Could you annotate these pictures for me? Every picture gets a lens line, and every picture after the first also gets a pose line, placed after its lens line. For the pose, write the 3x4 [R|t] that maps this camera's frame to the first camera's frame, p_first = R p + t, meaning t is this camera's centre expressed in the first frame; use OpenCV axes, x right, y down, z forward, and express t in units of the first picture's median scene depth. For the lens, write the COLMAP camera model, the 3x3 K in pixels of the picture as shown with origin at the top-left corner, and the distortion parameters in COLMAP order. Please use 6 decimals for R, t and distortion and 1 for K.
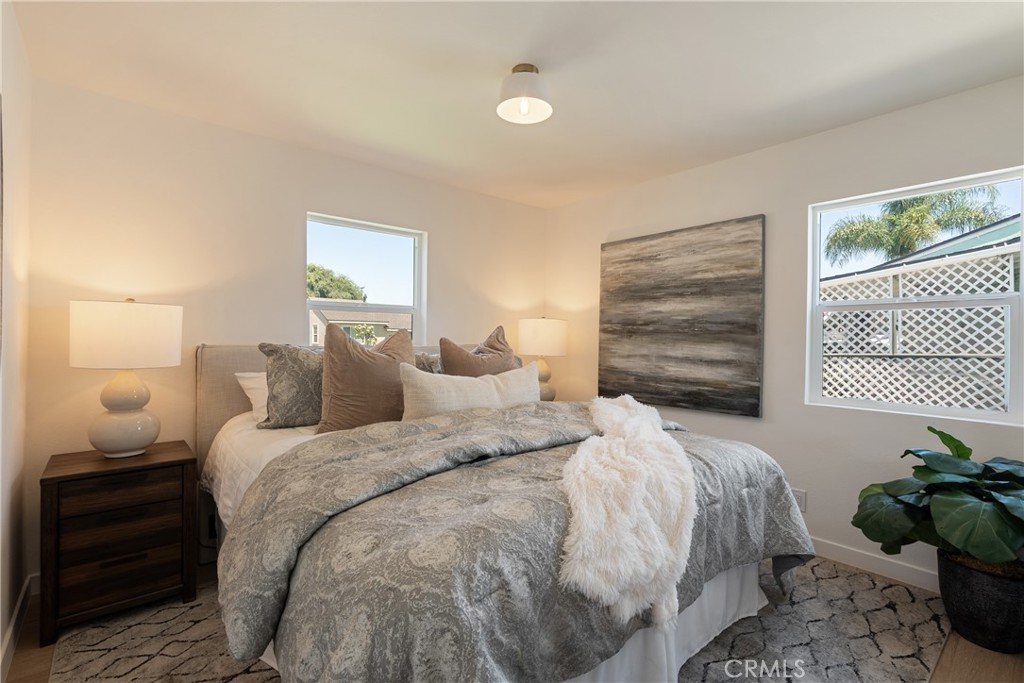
lens RADIAL K [[474.0, 0, 506.9], [0, 474.0, 336.4], [0, 0, 1]] dist [-0.001807, 0.004059]
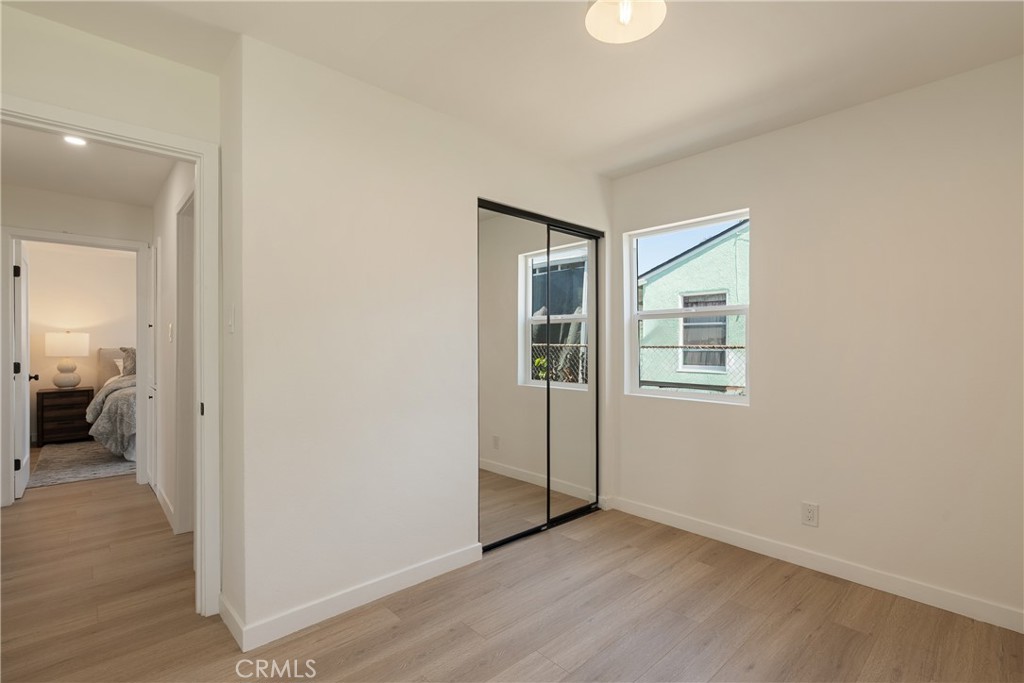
lens RADIAL K [[474.0, 0, 517.3], [0, 474.0, 346.1], [0, 0, 1]] dist [-0.001807, 0.004059]
pose [[0.999067, -0.008955, 0.042259, 0.258214], [0.008833, 0.999956, 0.003083, 0.003087], [-0.042284, -0.002707, 0.999102, -0.284381]]
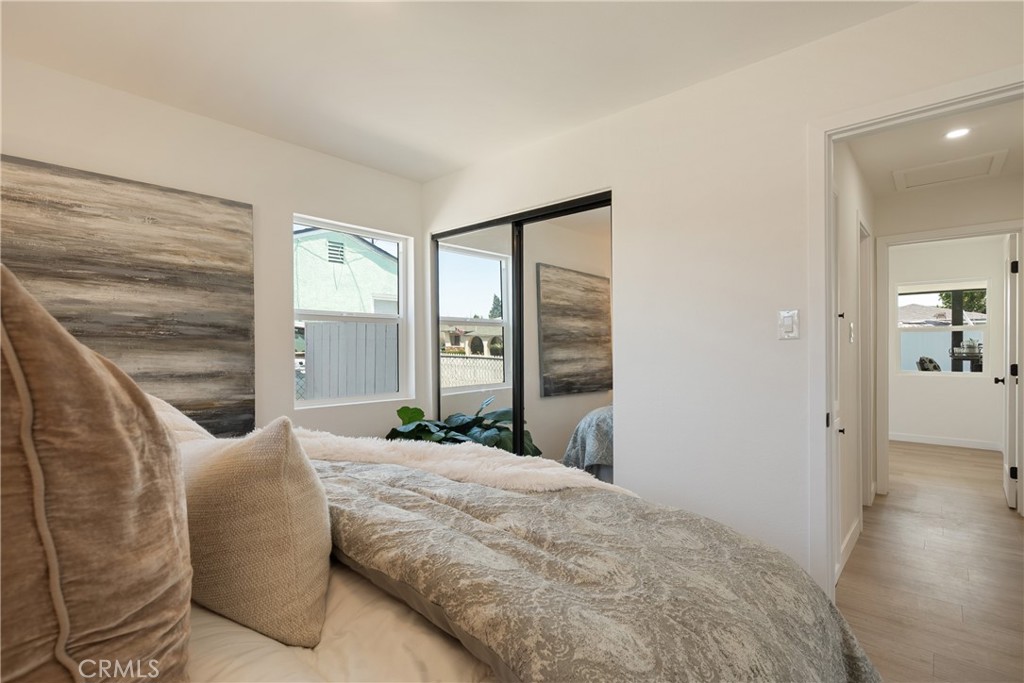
lens RADIAL K [[474.0, 0, 512.0], [0, 474.0, 346.6], [0, 0, 1]] dist [-0.001807, 0.004059]
pose [[-0.121120, -0.009405, 0.992593, -0.393036], [-0.004396, 0.999950, 0.008939, -0.002610], [-0.992628, -0.003281, -0.121155, 0.608317]]
